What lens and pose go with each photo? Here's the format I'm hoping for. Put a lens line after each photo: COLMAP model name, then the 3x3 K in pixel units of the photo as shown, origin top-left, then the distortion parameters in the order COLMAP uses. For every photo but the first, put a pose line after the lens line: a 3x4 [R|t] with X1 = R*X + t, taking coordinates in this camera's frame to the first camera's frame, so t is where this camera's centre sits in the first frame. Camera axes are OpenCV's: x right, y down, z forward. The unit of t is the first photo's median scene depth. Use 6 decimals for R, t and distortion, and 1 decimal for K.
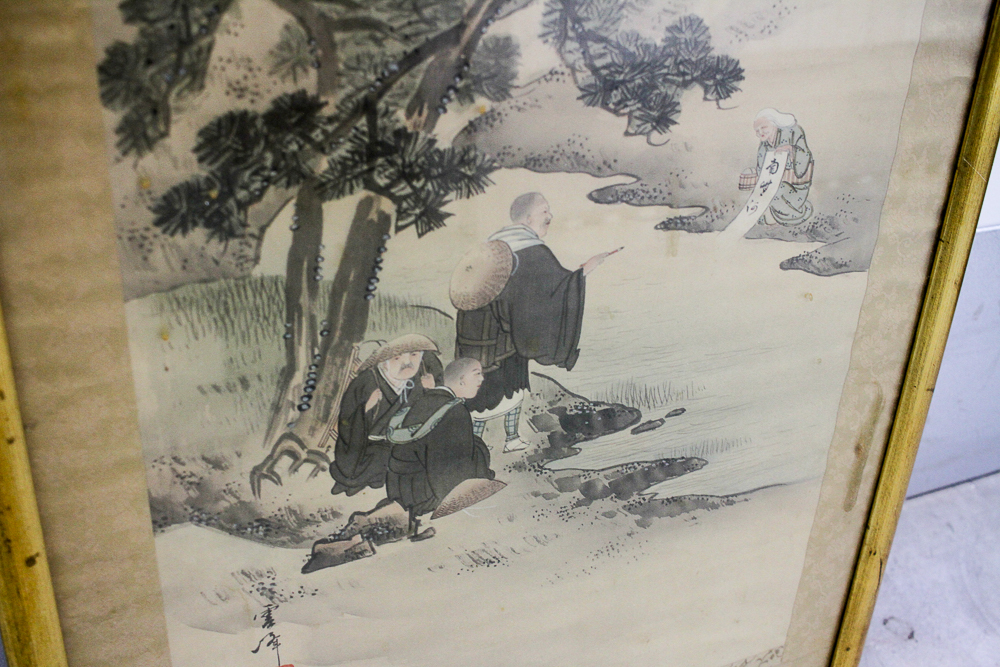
lens RADIAL K [[1114.2, 0, 484.1], [0, 1114.2, 334.8], [0, 0, 1]] dist [-0.128967, 0.119679]
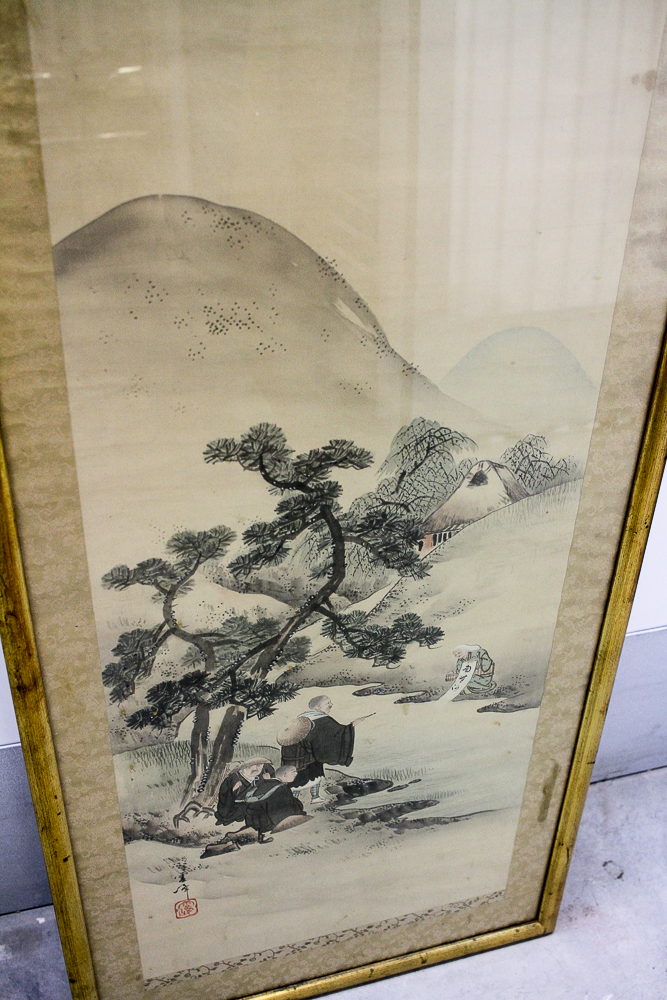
lens RADIAL K [[1114.2, 0, 333.5], [0, 1114.2, 500.0], [0, 0, 1]] dist [-0.128967, 0.119679]
pose [[0.989543, 0.068674, -0.126840, 0.272413], [-0.055301, 0.992817, 0.106098, -0.638700], [0.133215, -0.097974, 0.986233, -0.818343]]
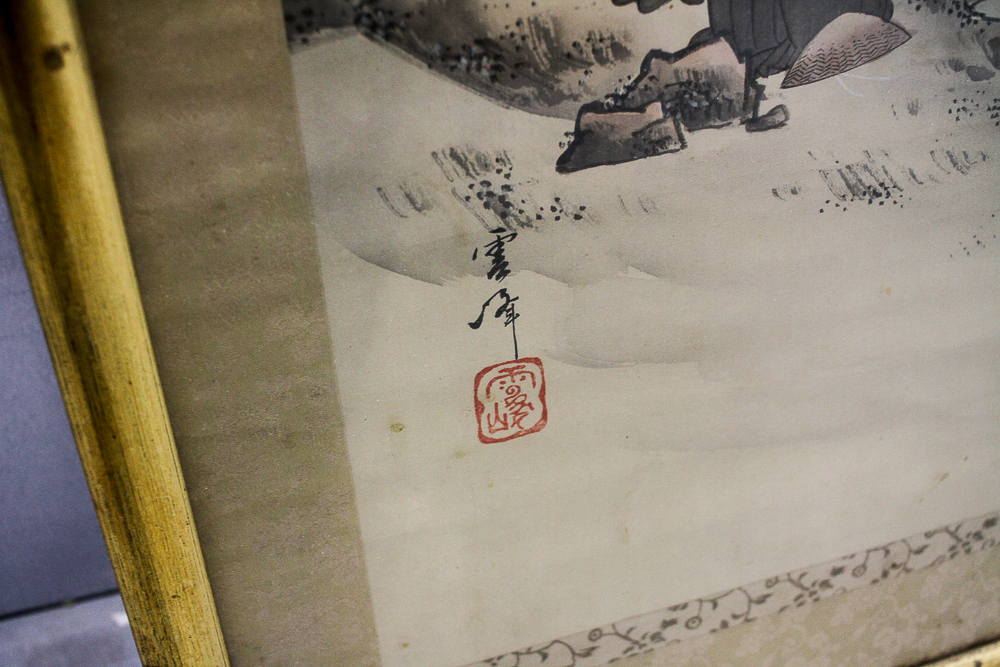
lens RADIAL K [[1130.6, 0, 480.4], [0, 1130.6, 337.6], [0, 0, 1]] dist [-0.119702, 0.066365]
pose [[0.984832, -0.017752, -0.172601, -0.110172], [0.024045, 0.999118, 0.034437, 0.288099], [0.171838, -0.038065, 0.984390, 0.445966]]
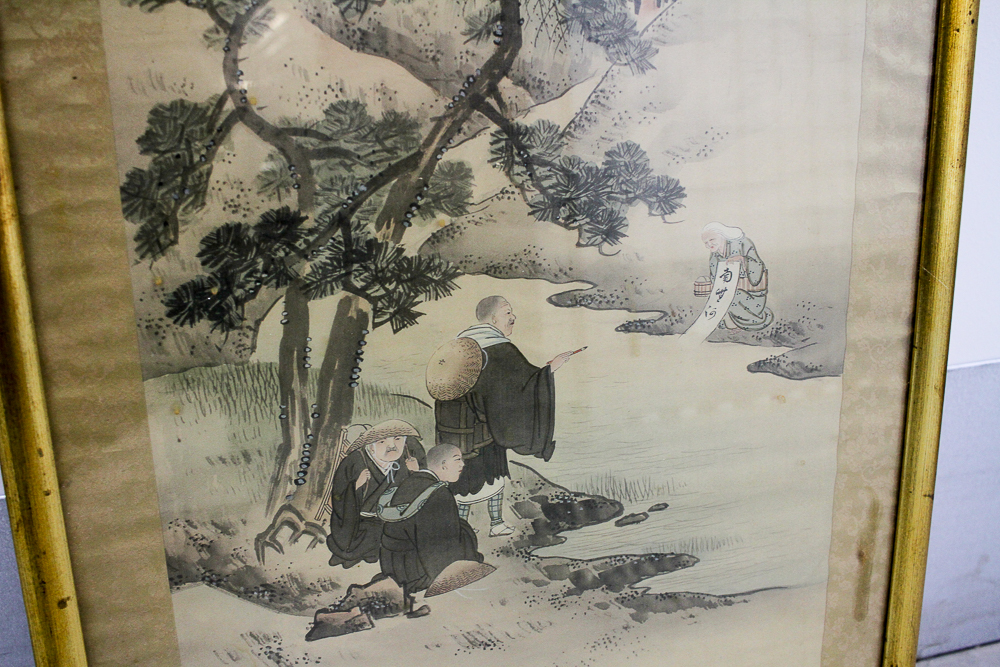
lens RADIAL K [[1114.2, 0, 484.1], [0, 1114.2, 334.8], [0, 0, 1]] dist [-0.128967, 0.119679]
pose [[0.988933, -0.028884, -0.145525, 0.191721], [-0.000211, 0.980591, -0.196063, 0.134737], [0.148363, 0.193924, 0.969733, -0.121173]]
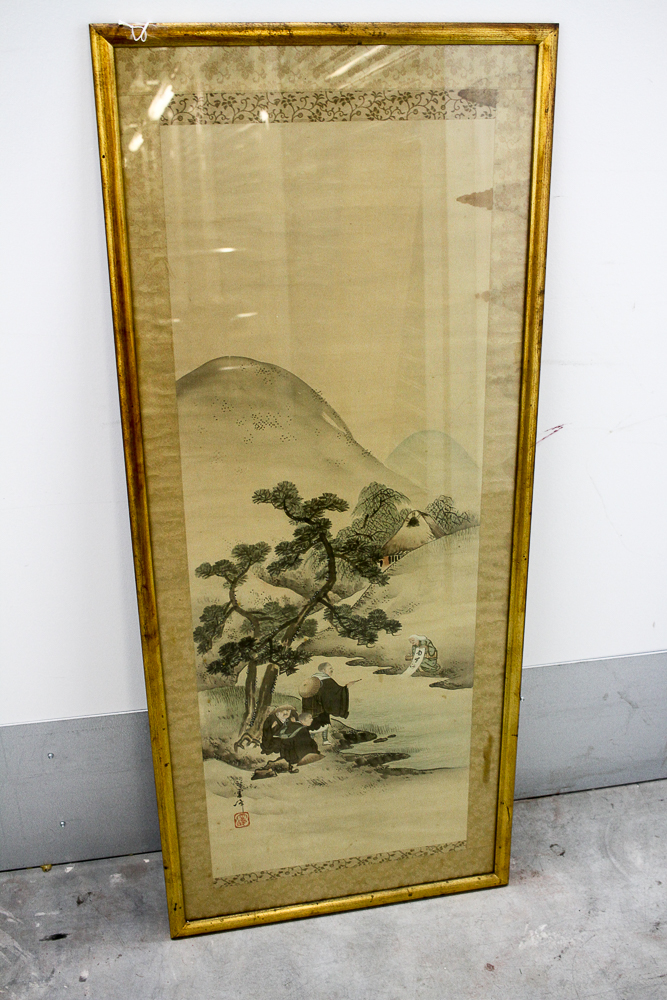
lens RADIAL K [[1114.2, 0, 333.5], [0, 1114.2, 500.0], [0, 0, 1]] dist [-0.128967, 0.119679]
pose [[0.970398, 0.036850, -0.238683, 0.760756], [-0.061333, 0.993492, -0.095974, -0.271451], [0.233593, 0.107772, 0.966343, -1.980870]]
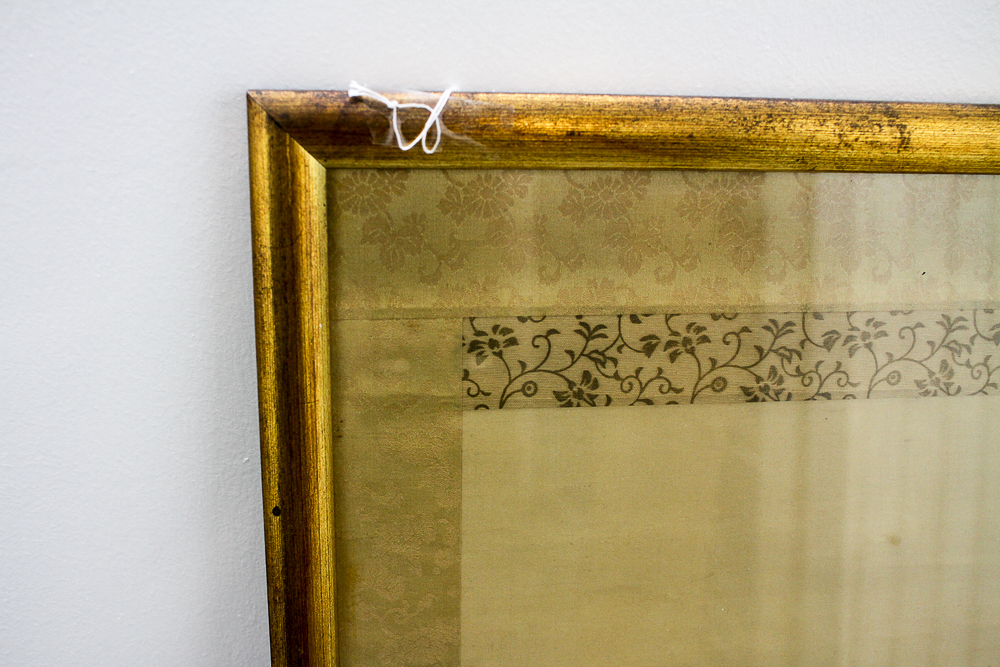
lens RADIAL K [[1130.6, 0, 480.4], [0, 1130.6, 337.6], [0, 0, 1]] dist [-0.119702, 0.066365]
pose [[0.954988, 0.038547, -0.294129, 0.022551], [-0.109536, 0.967272, -0.228882, -1.166956], [0.275681, 0.250797, 0.927955, -0.556501]]
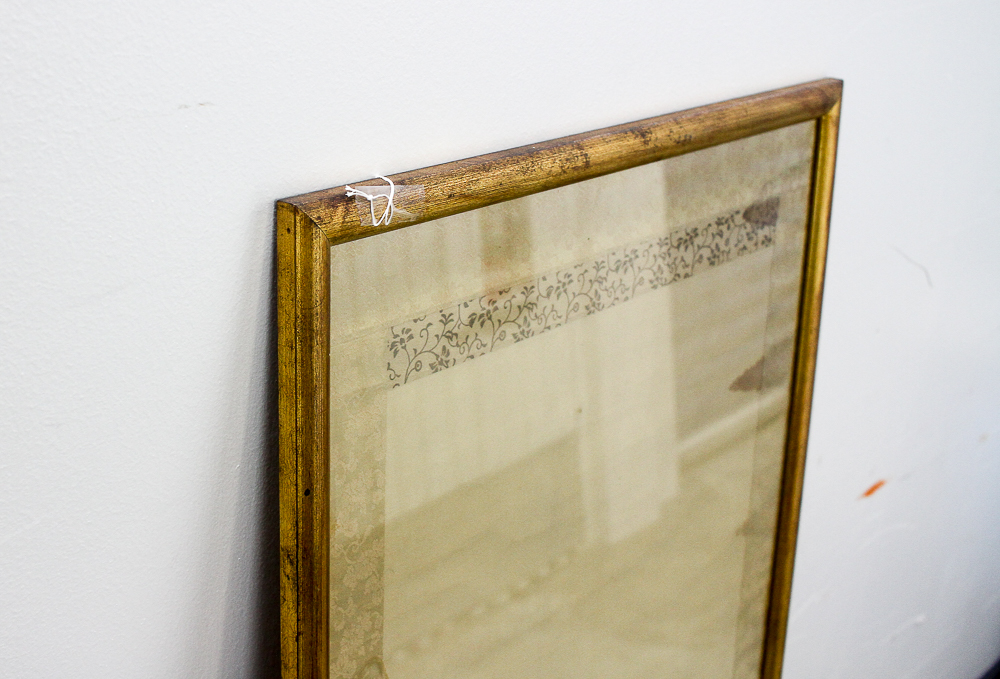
lens RADIAL K [[1557.2, 0, 500.0], [0, 1557.2, 339.5], [0, 0, 1]] dist [-0.044199, -0.047737]
pose [[0.894931, -0.160591, 0.416304, -0.733741], [0.217704, 0.971553, -0.093218, -1.176616], [-0.389491, 0.174055, 0.904434, -1.256522]]
